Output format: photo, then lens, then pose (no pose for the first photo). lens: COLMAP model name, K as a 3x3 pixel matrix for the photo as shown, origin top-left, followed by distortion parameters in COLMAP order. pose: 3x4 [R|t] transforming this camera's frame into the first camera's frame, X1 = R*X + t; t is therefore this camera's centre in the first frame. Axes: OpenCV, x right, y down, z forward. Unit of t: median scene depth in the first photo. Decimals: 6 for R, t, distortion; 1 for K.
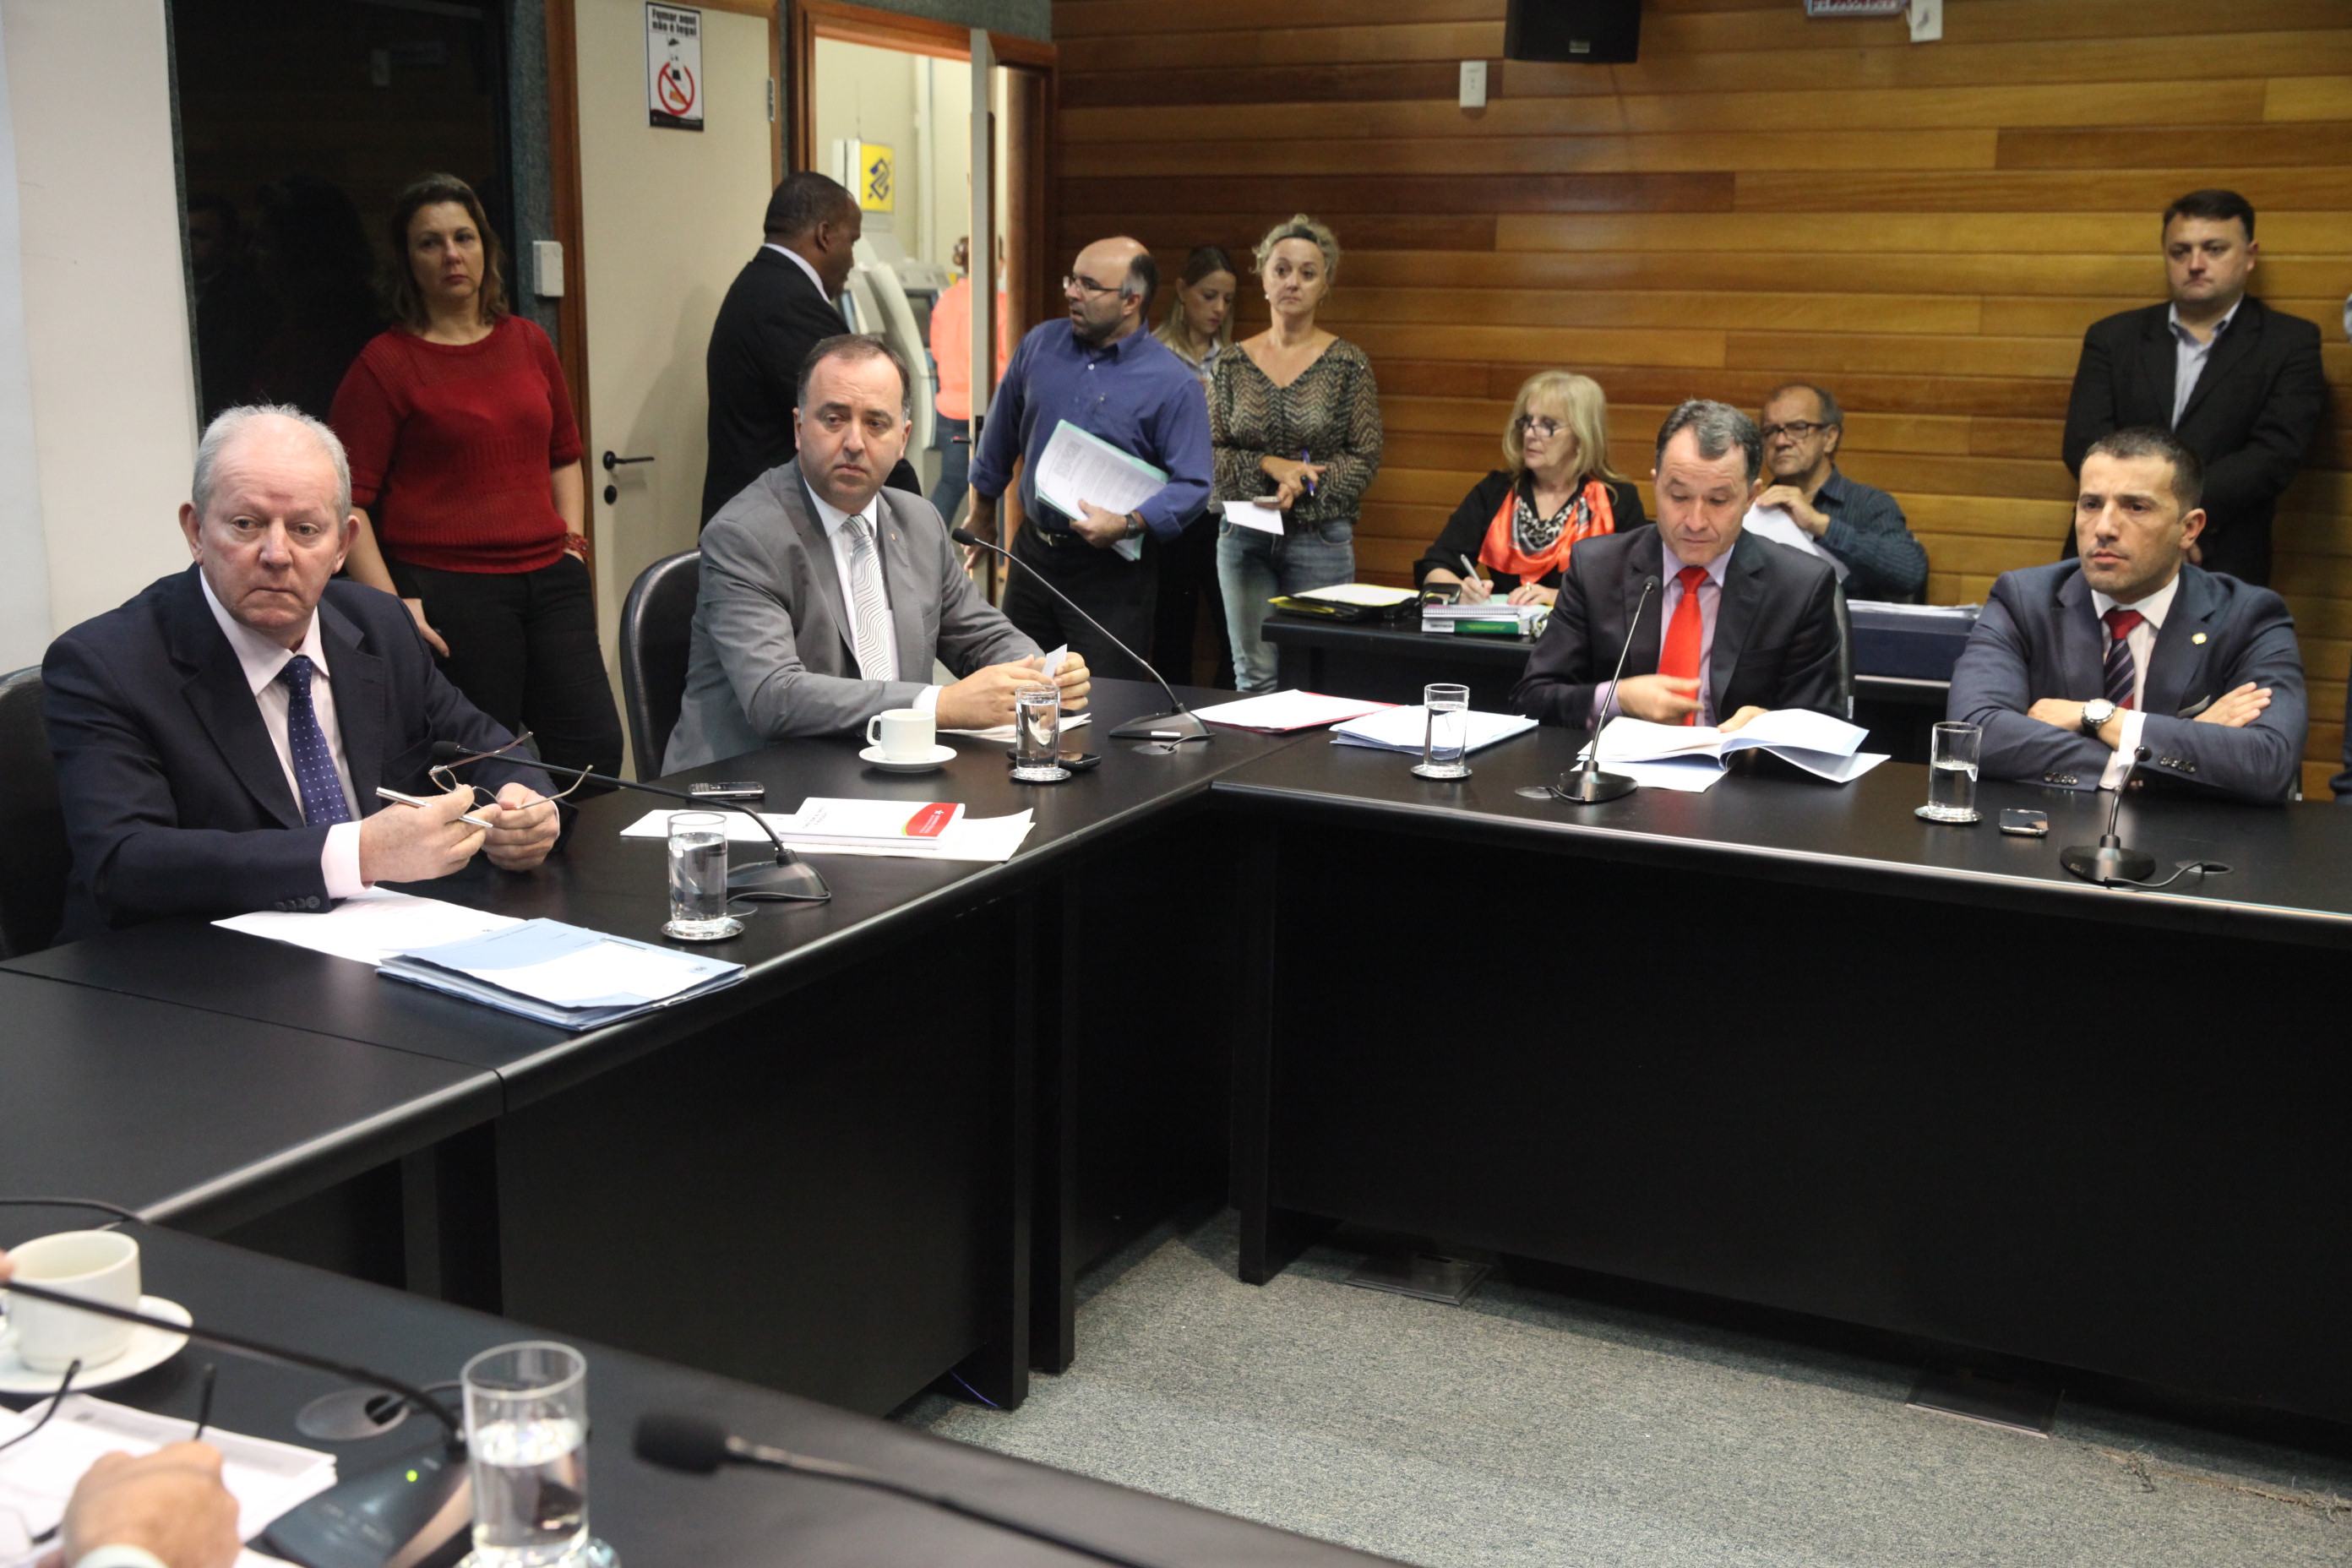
lens RADIAL K [[2325.0, 0, 1189.5], [0, 2325.0, 793.8], [0, 0, 1]] dist [0.012608, 0.000000]
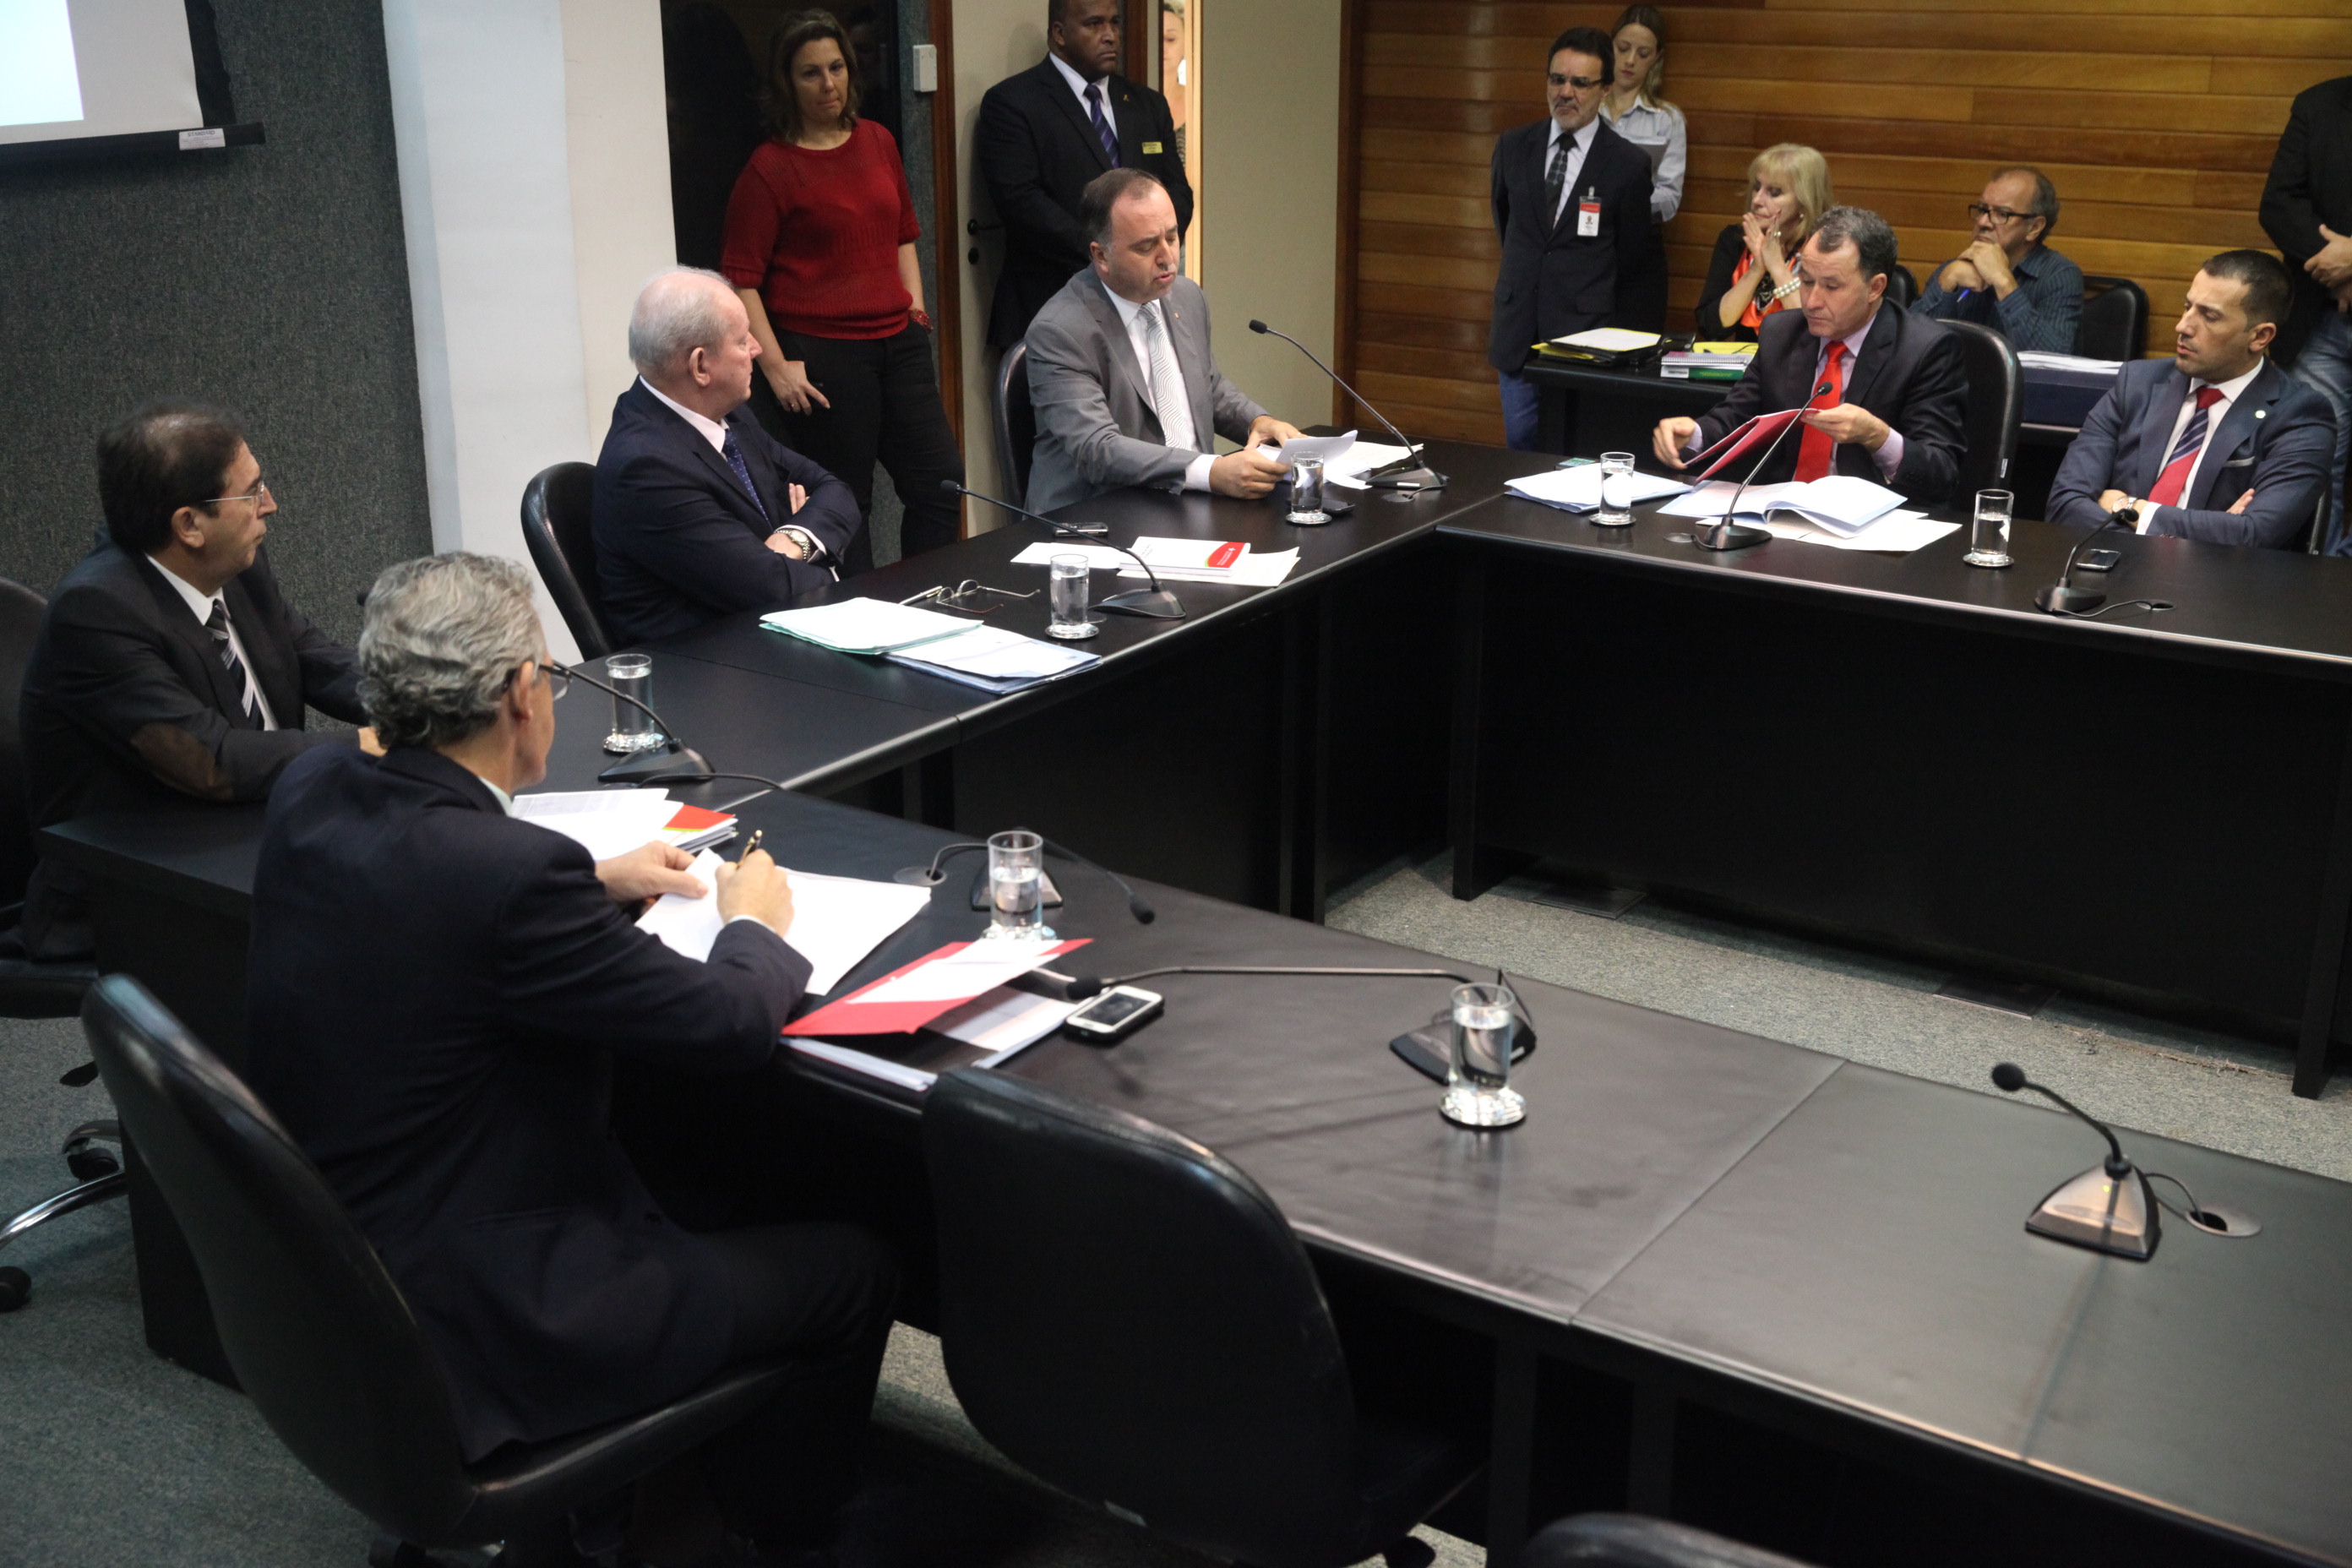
lens RADIAL K [[2744.1, 0, 1175.0], [0, 2744.1, 790.5], [0, 0, 1]] dist [0.068784, 0.000000]
pose [[0.989626, 0.028043, -0.140903, 0.084753], [-0.010710, 0.992436, 0.122296, -0.043953], [0.143267, -0.119519, 0.982441, -0.573741]]
